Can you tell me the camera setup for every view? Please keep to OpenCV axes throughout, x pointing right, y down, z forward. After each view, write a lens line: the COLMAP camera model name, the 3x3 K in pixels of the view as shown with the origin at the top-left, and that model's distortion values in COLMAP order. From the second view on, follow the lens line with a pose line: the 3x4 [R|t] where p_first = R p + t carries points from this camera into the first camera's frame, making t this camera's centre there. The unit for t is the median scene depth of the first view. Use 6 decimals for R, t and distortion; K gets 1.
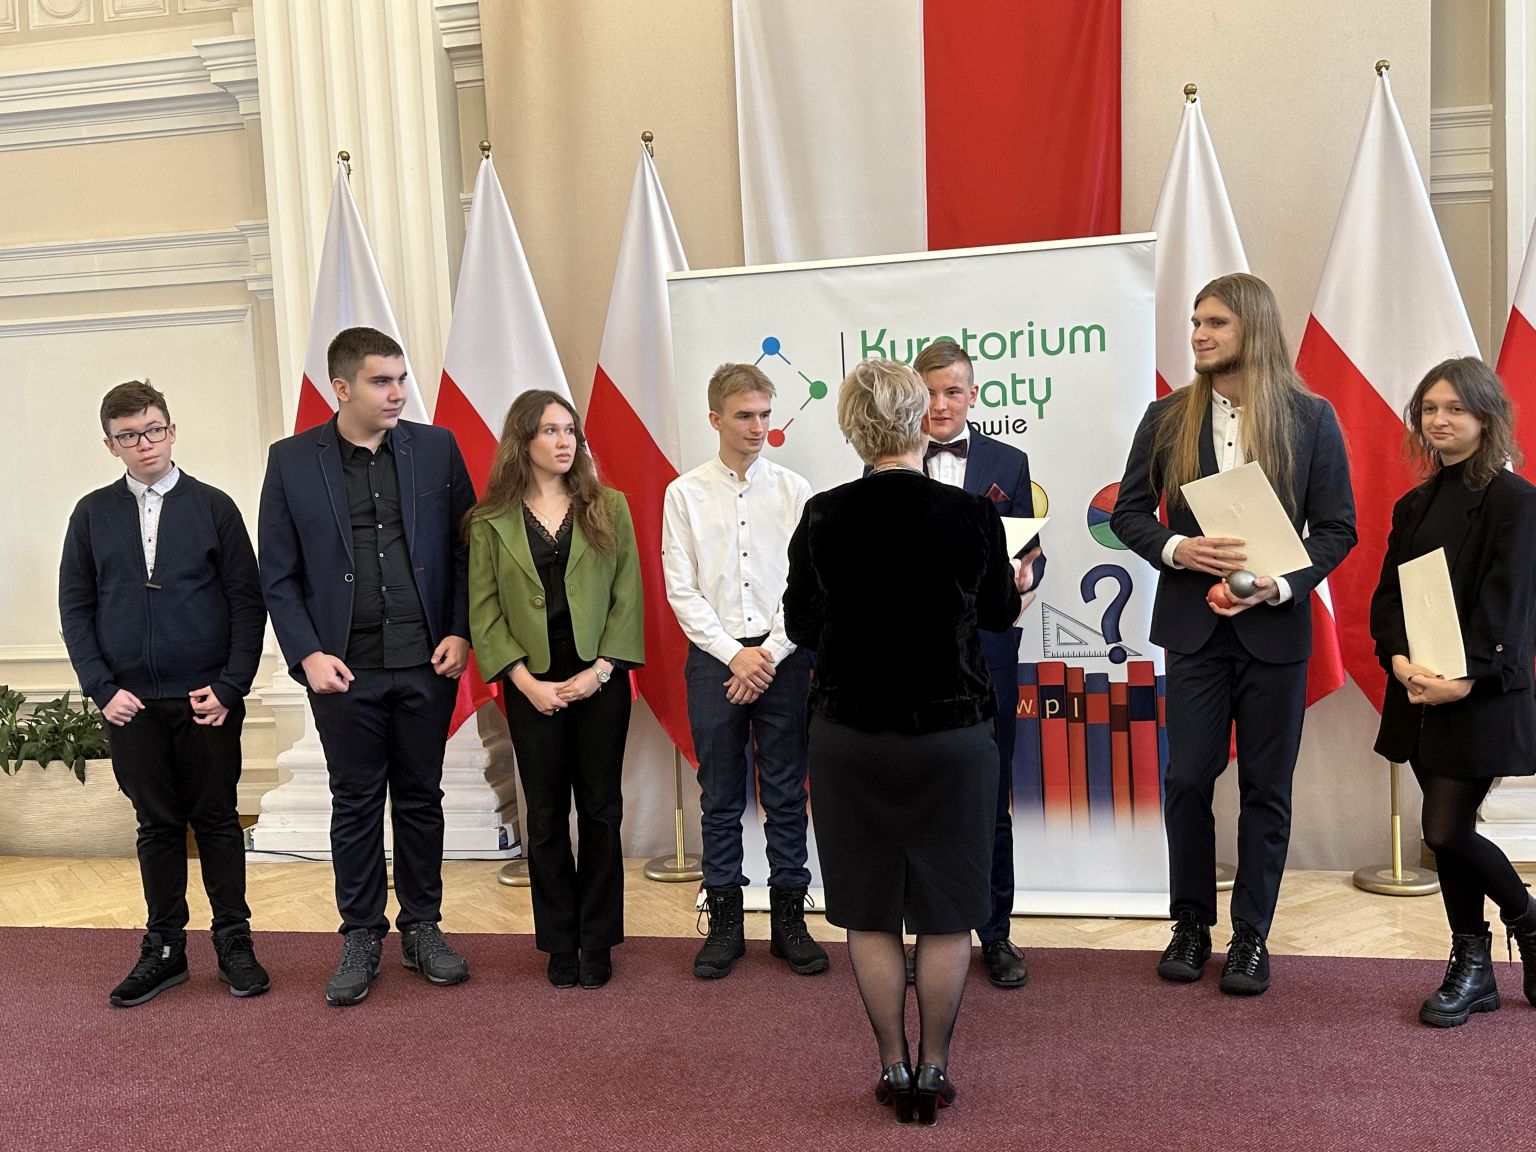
lens RADIAL K [[1520.4, 0, 768.0], [0, 1520.4, 576.0], [0, 0, 1]] dist [0.183952, -0.528452]
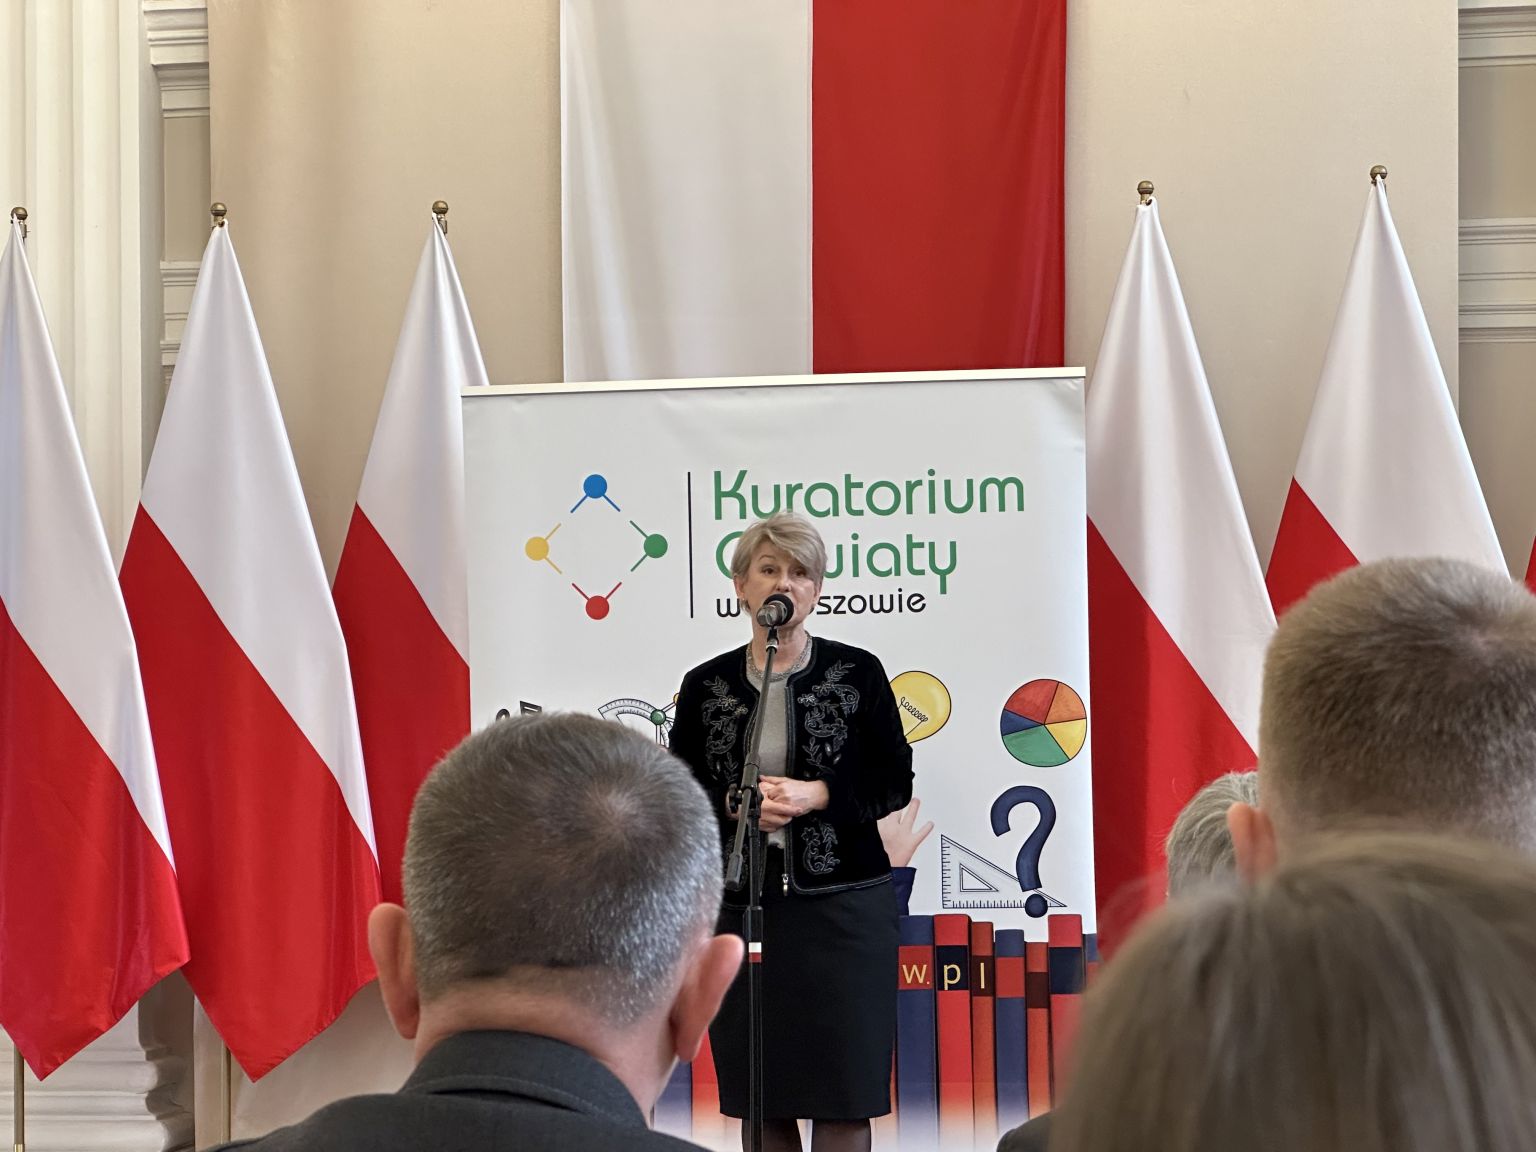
lens RADIAL K [[3495.9, 0, 768.0], [0, 3495.9, 576.0], [0, 0, 1]] dist [-0.049974, 0.453407]
pose [[0.997670, 0.038822, 0.056109, -0.008740], [-0.030768, 0.989972, -0.137870, 0.131977], [-0.060898, 0.135822, 0.988860, -0.726776]]
